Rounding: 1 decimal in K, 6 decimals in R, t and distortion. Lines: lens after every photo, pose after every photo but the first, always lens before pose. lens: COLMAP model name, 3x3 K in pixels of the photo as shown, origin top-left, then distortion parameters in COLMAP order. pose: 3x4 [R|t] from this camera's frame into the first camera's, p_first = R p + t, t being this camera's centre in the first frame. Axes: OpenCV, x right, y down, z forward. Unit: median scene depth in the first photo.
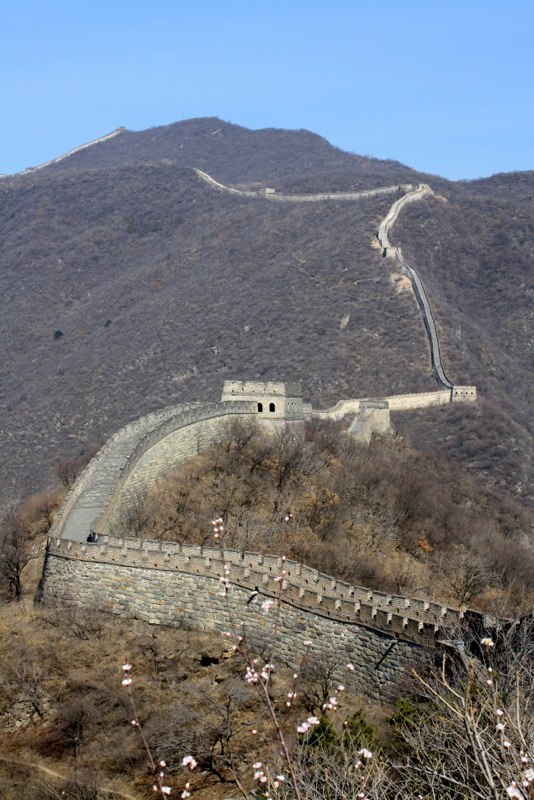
lens RADIAL K [[1516.0, 0, 269.5], [0, 1516.0, 400.0], [0, 0, 1]] dist [0.091560, 0.000000]
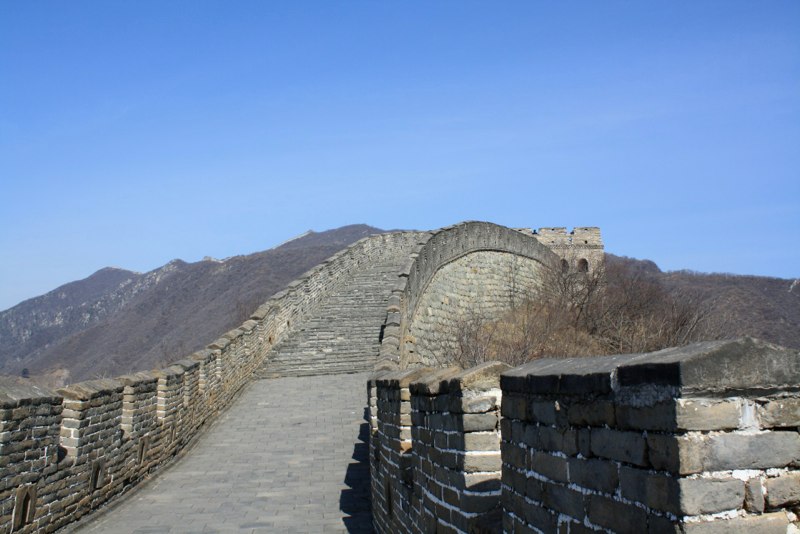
lens RADIAL K [[832.2, 0, 399.6], [0, 832.2, 265.0], [0, 0, 1]] dist [-0.081379, 0.000000]
pose [[0.999885, -0.007526, 0.013177, -0.014871], [0.009444, 0.988311, -0.152155, 0.010564], [-0.011878, 0.152262, 0.988269, 0.119663]]
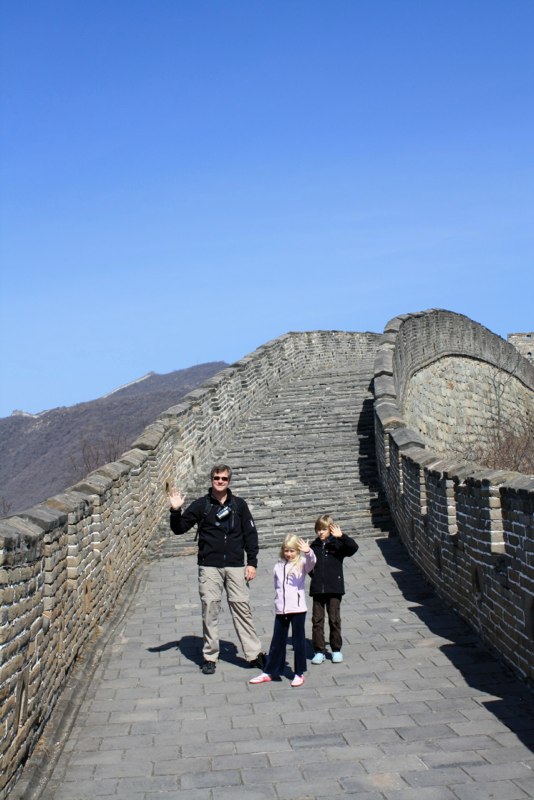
lens RADIAL K [[1082.9, 0, 271.5], [0, 1082.9, 402.6], [0, 0, 1]] dist [-0.023900, 0.000000]
pose [[0.999180, -0.036976, 0.016503, -0.016918], [0.039175, 0.985838, -0.163060, 0.010552], [-0.010240, 0.163573, 0.986478, 0.126656]]
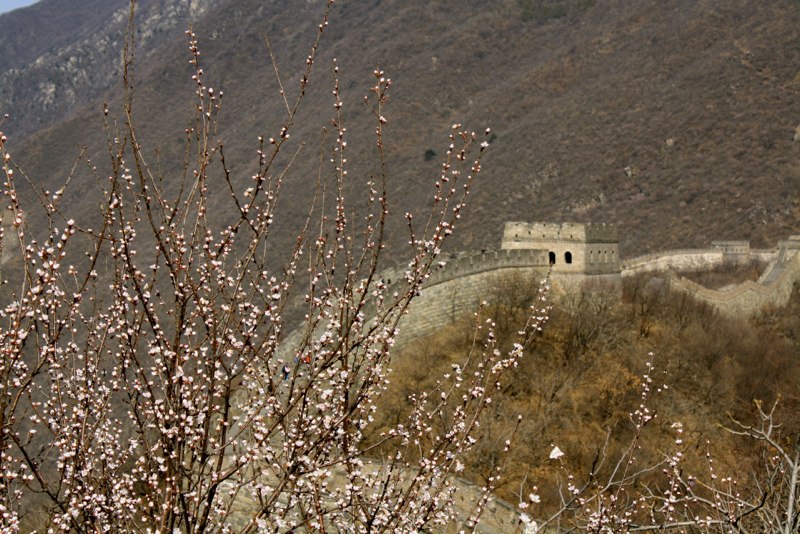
lens RADIAL K [[1952.5, 0, 428.5], [0, 1952.5, 281.9], [0, 0, 1]] dist [0.121782, 0.000000]
pose [[0.987821, -0.006713, -0.155451, 0.015136], [0.010475, 0.999671, 0.023395, -0.001137], [0.155243, -0.024739, 0.987567, 0.008592]]
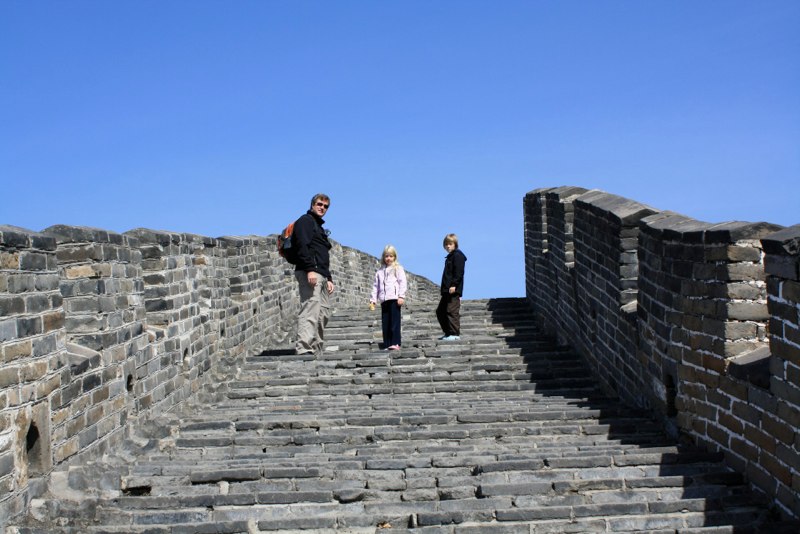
lens RADIAL K [[1097.6, 0, 399.9], [0, 1097.6, 266.4], [0, 0, 1]] dist [-0.018699, 0.000000]
pose [[0.988005, 0.019192, 0.153226, -0.017183], [0.025978, 0.957449, -0.287431, 0.009067], [-0.152223, 0.287963, 0.945466, 0.140649]]
